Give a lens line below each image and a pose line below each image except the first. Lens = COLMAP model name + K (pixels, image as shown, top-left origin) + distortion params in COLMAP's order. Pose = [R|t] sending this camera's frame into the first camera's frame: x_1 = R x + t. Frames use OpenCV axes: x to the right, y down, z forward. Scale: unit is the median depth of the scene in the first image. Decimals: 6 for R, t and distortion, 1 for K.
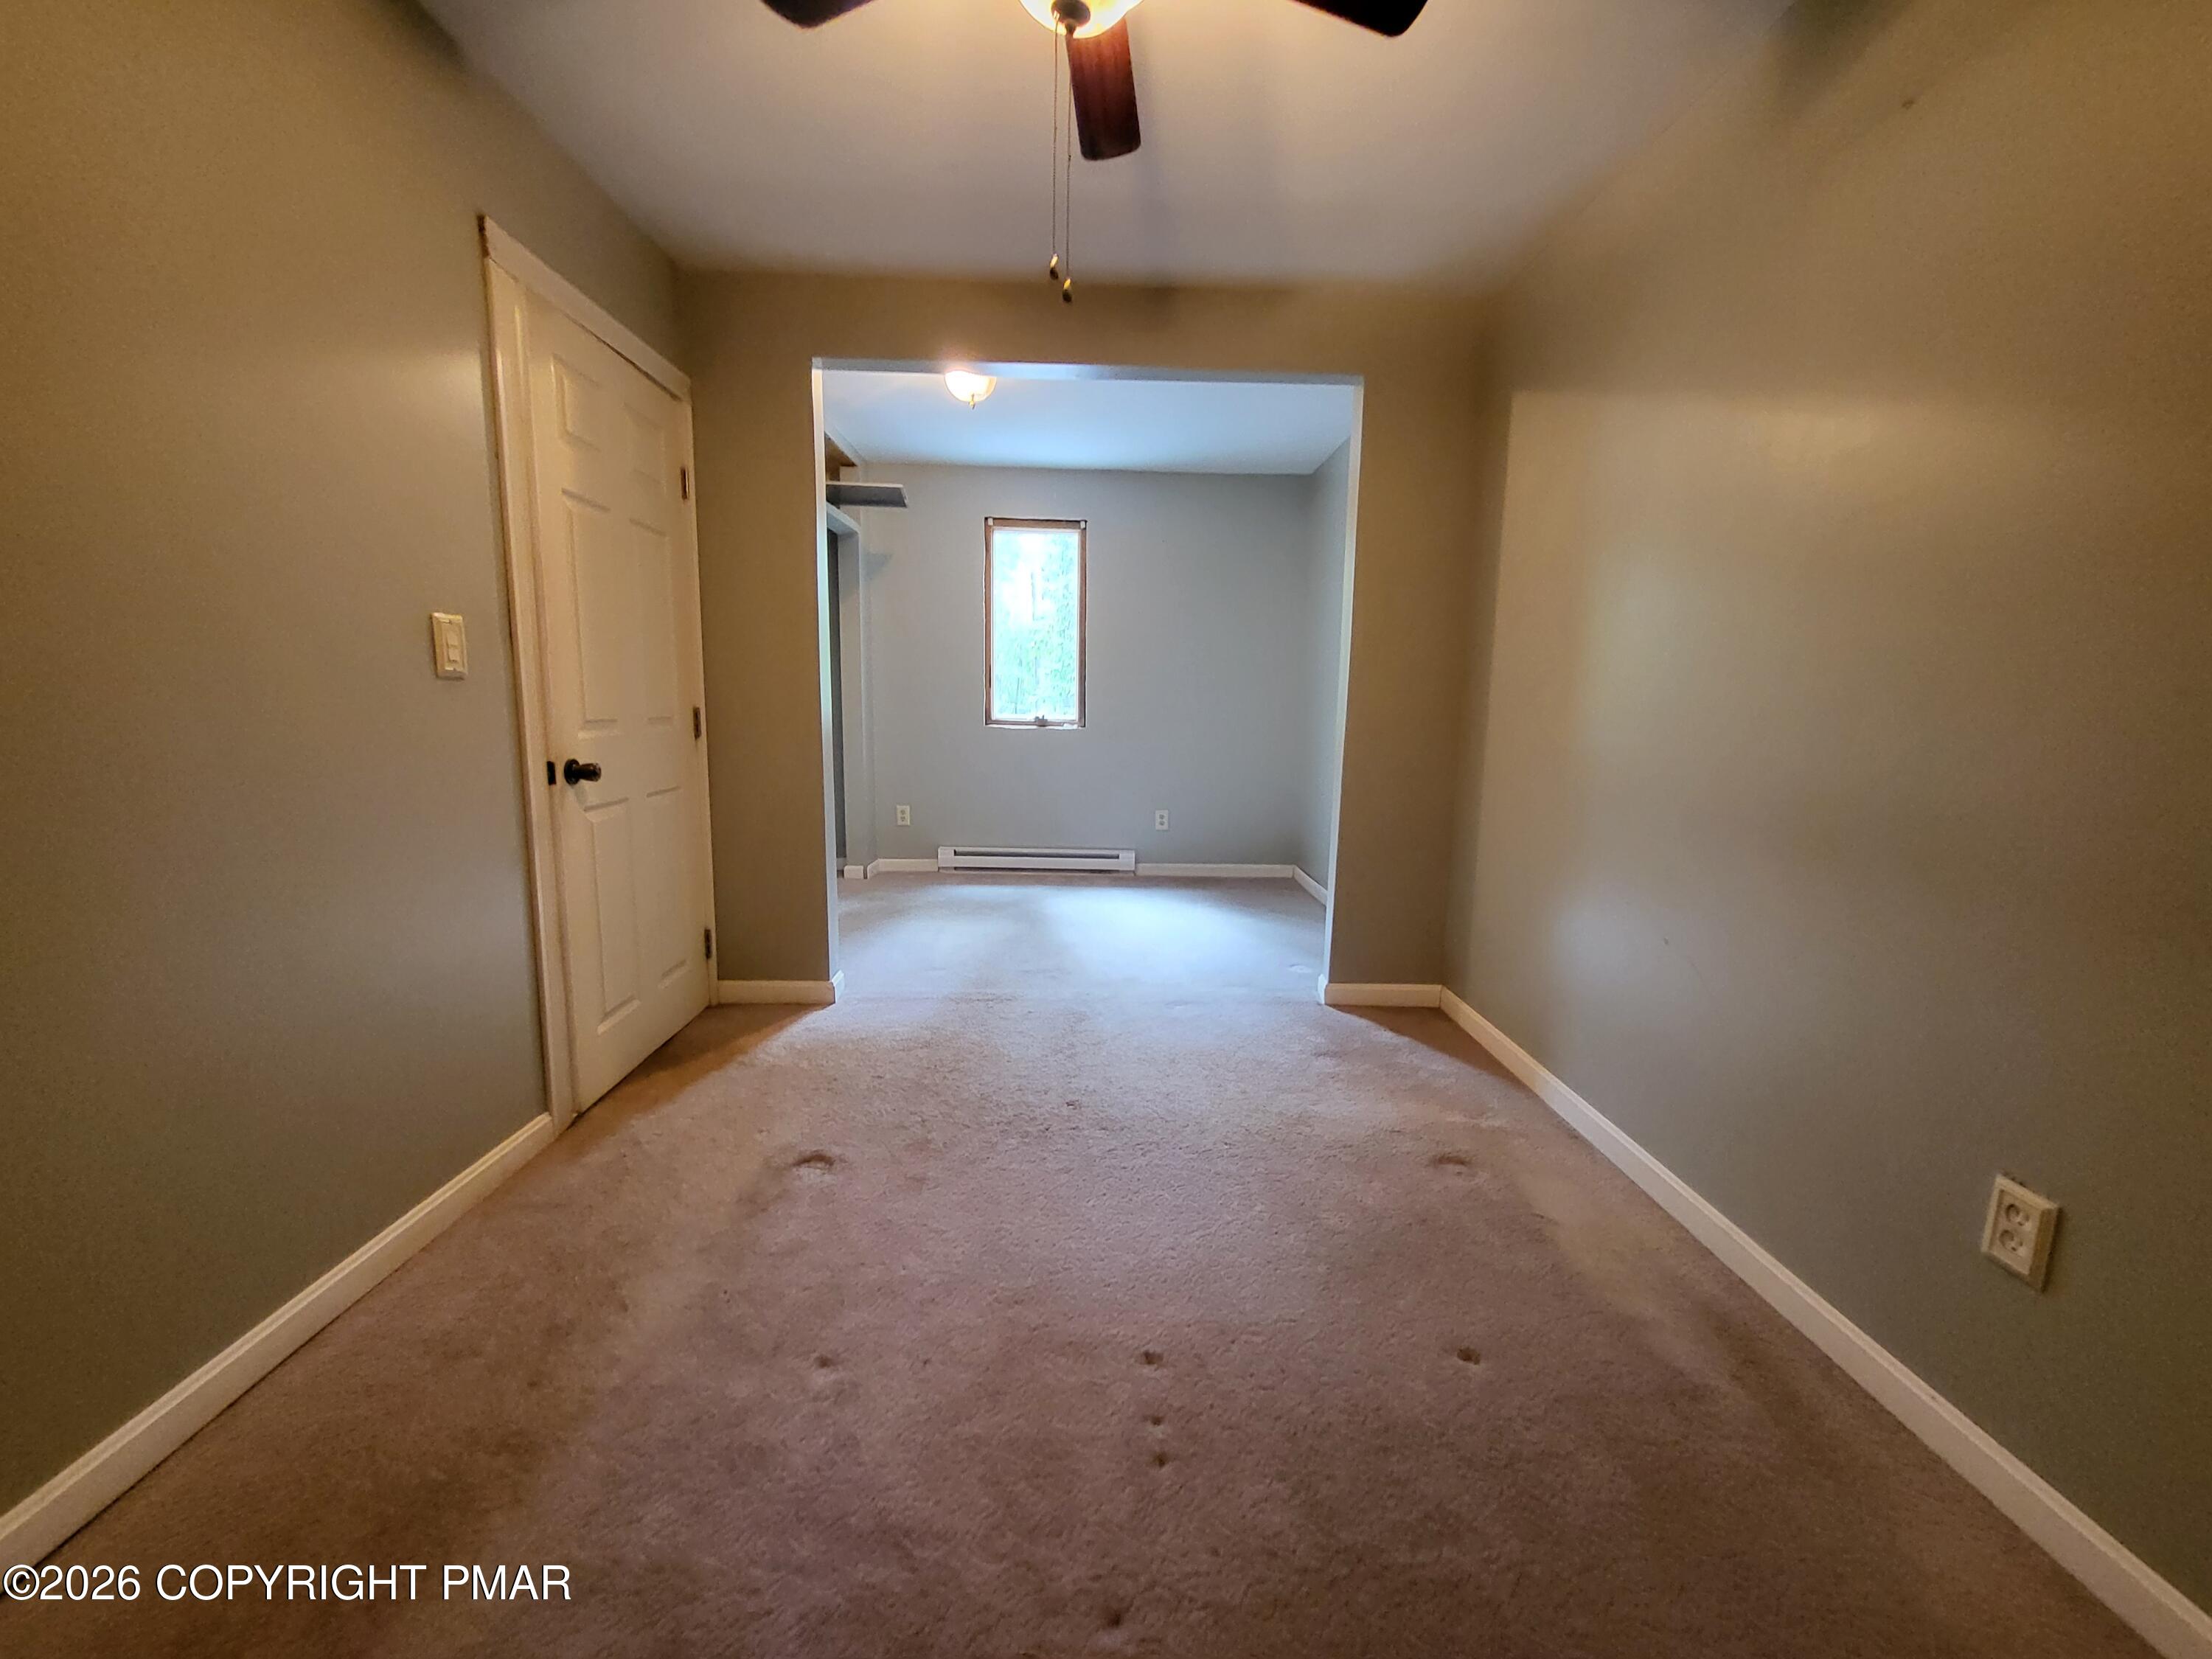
lens RADIAL K [[869.5, 0, 1111.5], [0, 869.5, 832.7], [0, 0, 1]] dist [-0.012139, 0.000278]
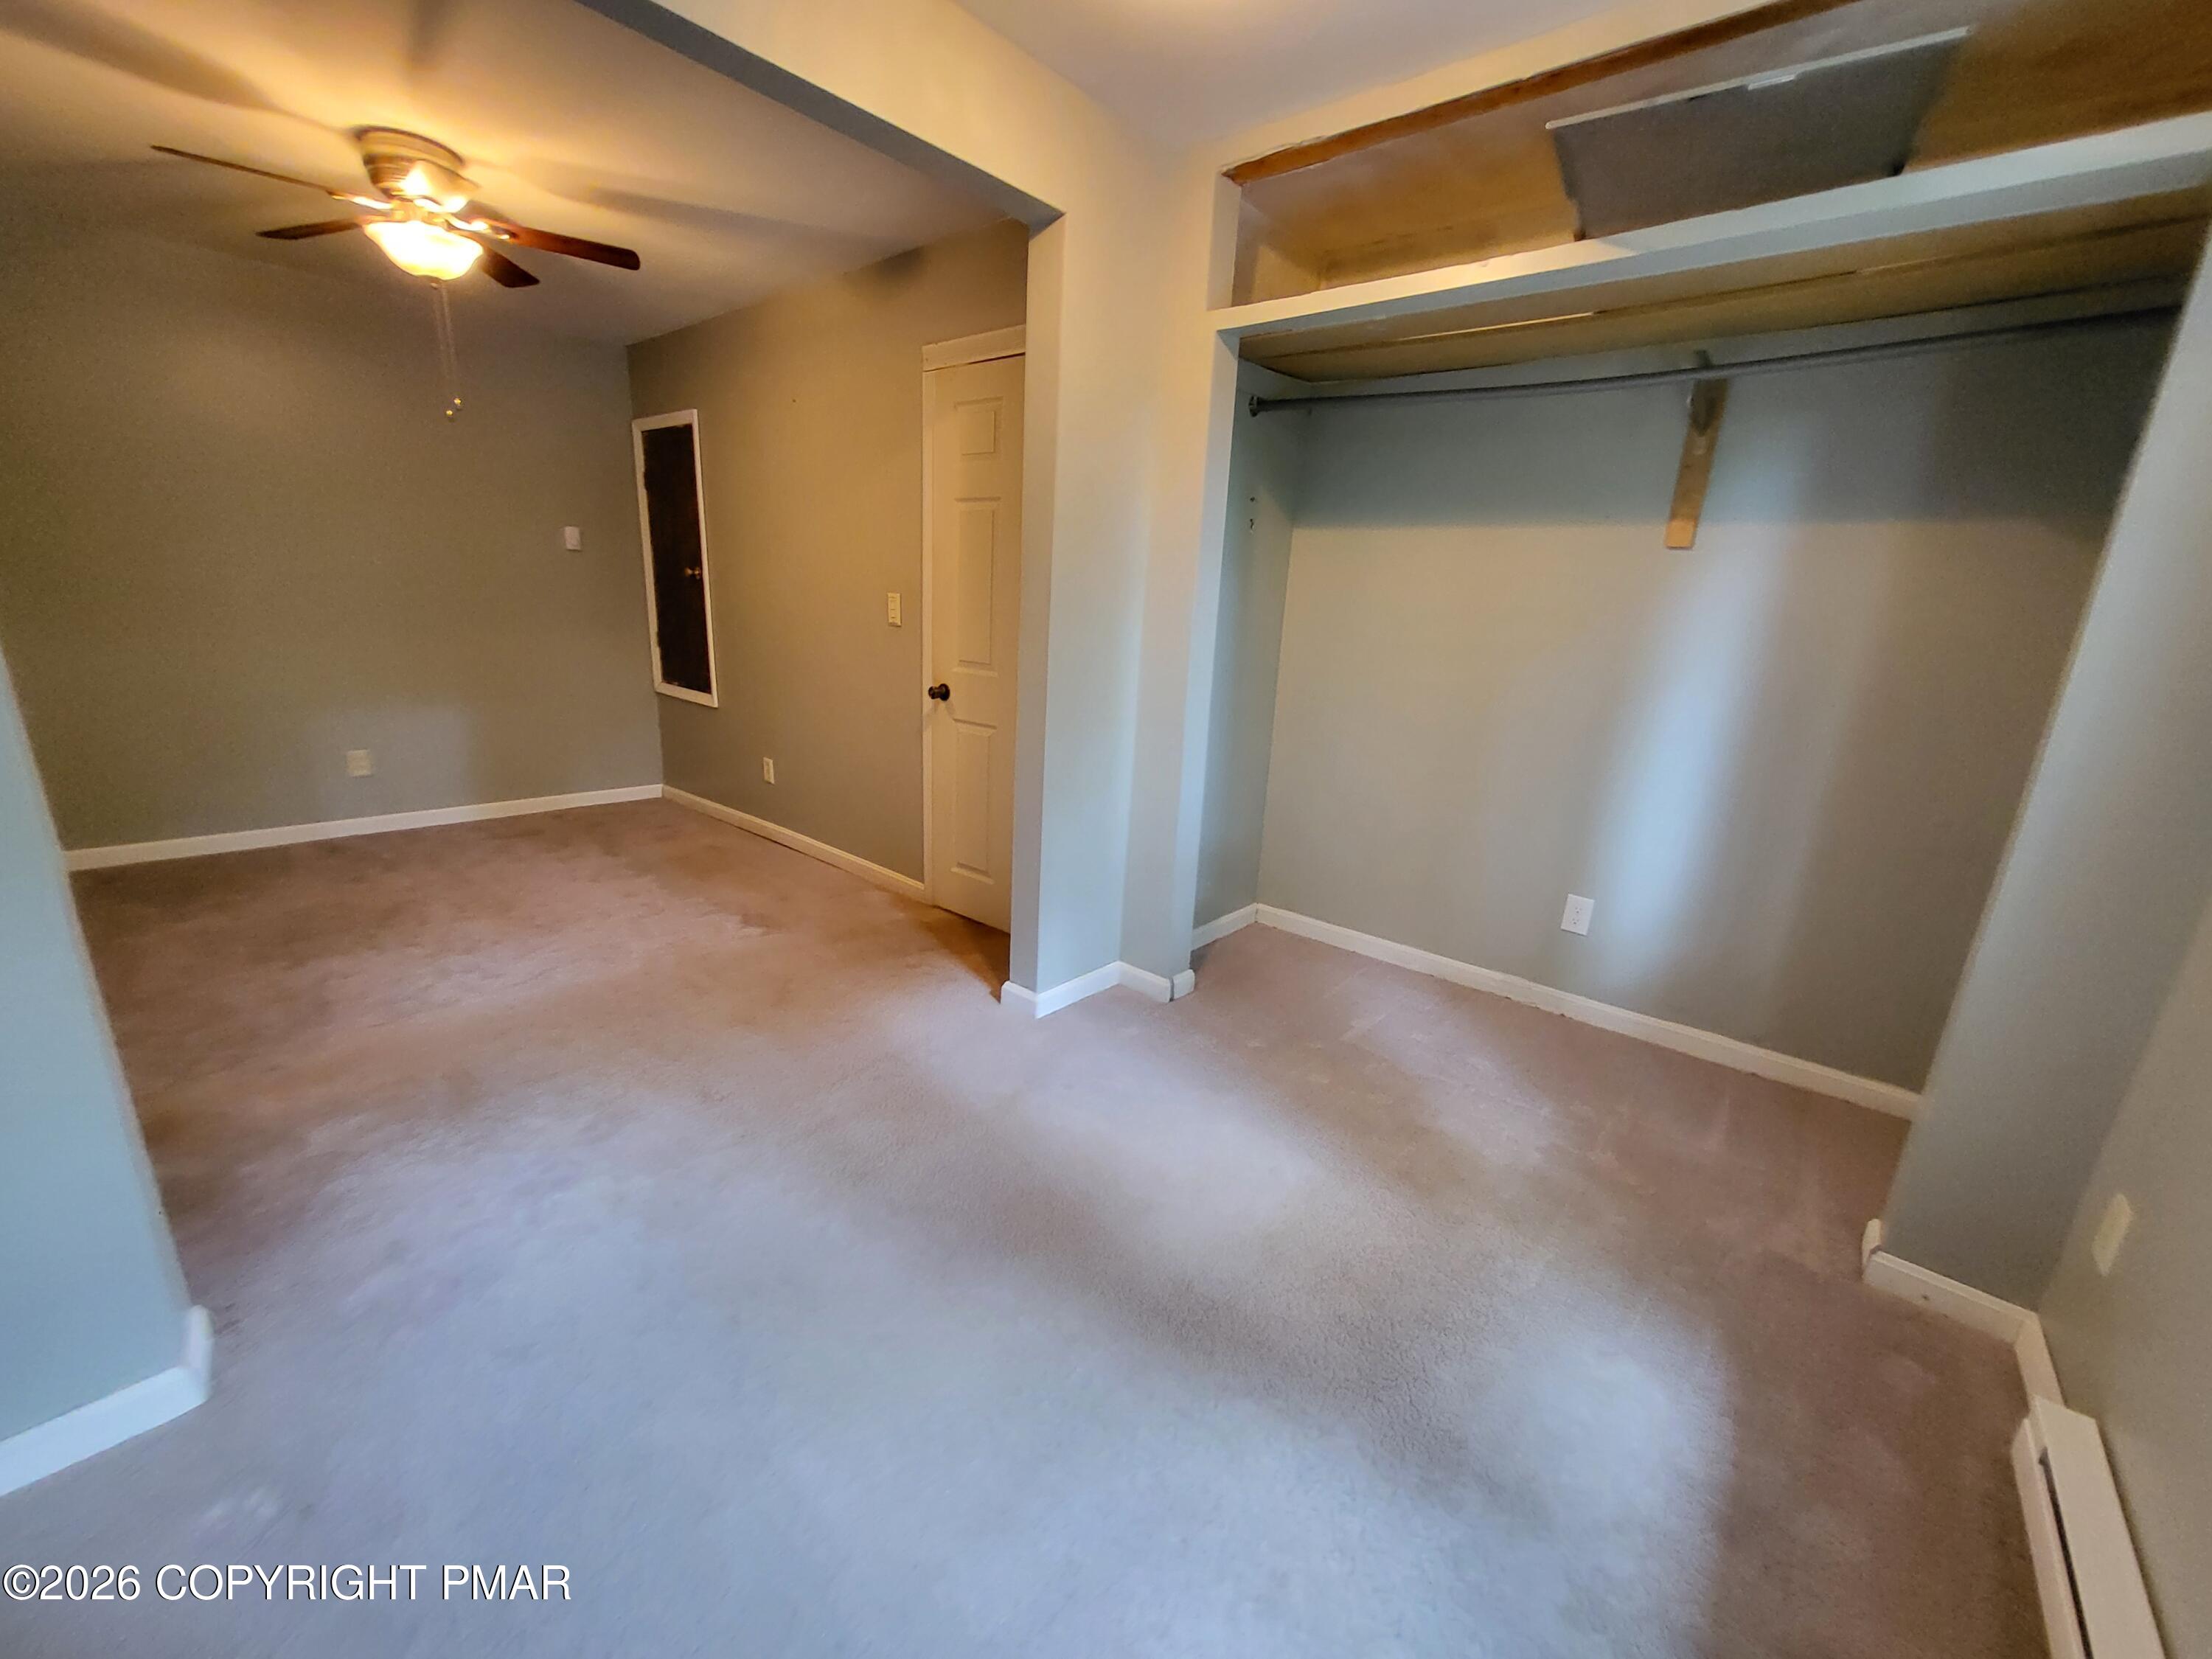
lens RADIAL K [[867.9, 0, 1121.5], [0, 867.9, 832.7], [0, 0, 1]] dist [-0.005558, 0.000257]
pose [[-0.664610, 0.147239, -0.732539, 0.308387], [-0.170899, 0.924449, 0.340864, -0.398584], [0.727384, 0.351732, -0.589235, 2.131959]]
